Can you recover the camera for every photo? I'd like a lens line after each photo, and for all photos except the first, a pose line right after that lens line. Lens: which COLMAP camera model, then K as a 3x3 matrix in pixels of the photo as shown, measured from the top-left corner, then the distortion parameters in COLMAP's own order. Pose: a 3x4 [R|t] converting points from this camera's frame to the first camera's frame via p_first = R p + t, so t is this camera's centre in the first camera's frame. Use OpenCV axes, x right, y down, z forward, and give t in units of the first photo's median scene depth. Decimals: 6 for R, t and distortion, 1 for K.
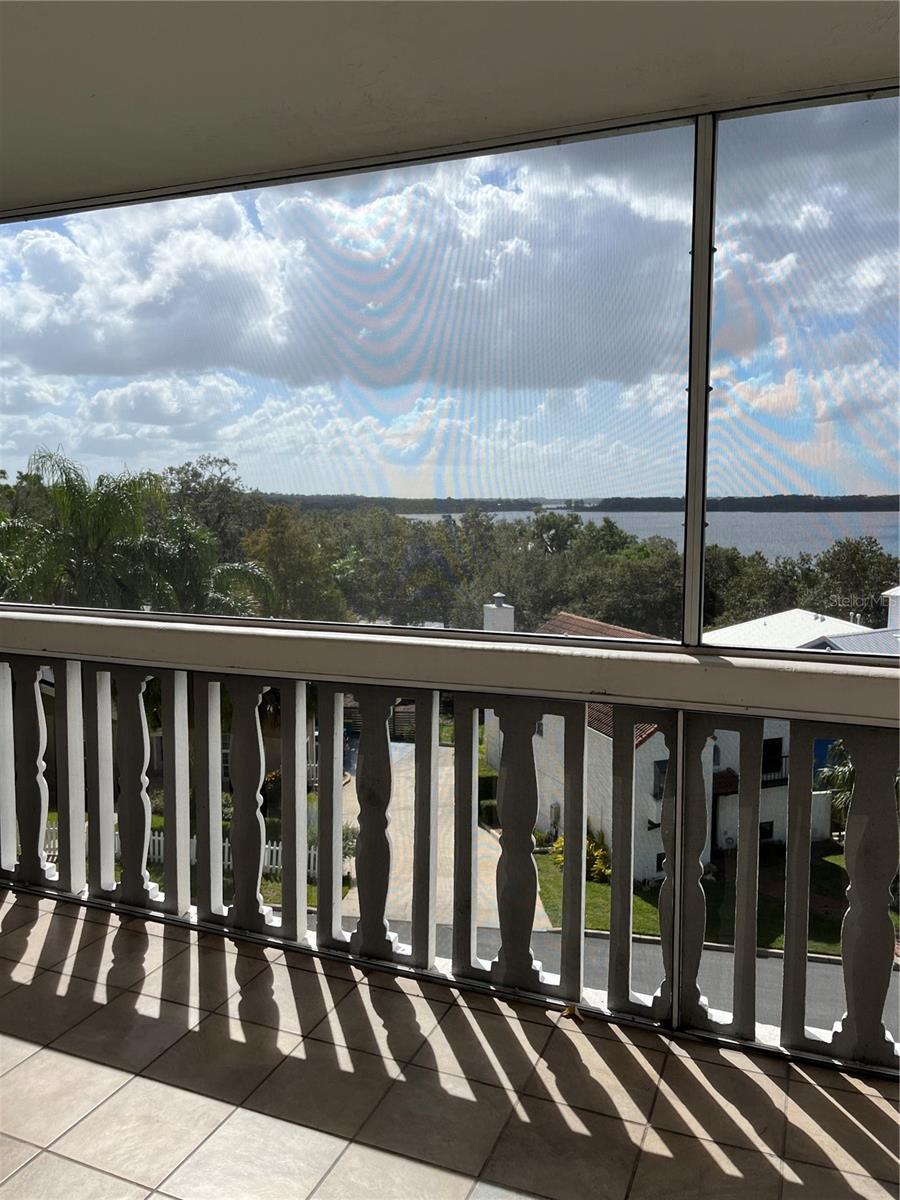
lens RADIAL K [[916.9, 0, 449.9], [0, 916.9, 591.4], [0, 0, 1]] dist [0.056735, -0.081751]
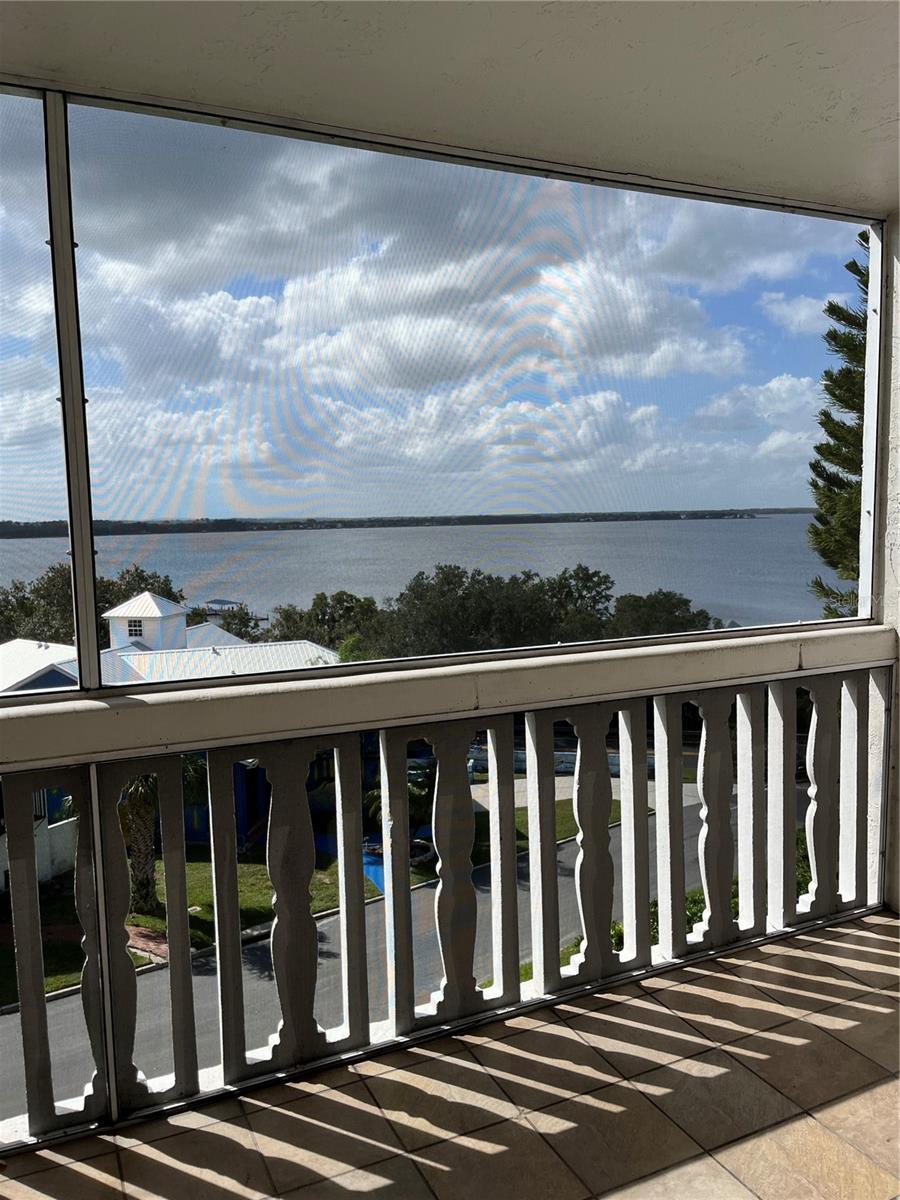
lens RADIAL K [[916.9, 0, 447.0], [0, 916.9, 603.2], [0, 0, 1]] dist [0.056735, -0.081751]
pose [[0.689083, -0.084476, 0.719742, -0.137048], [0.095110, 0.995134, 0.025740, -0.013813], [-0.718414, 0.050718, 0.693765, 0.134337]]
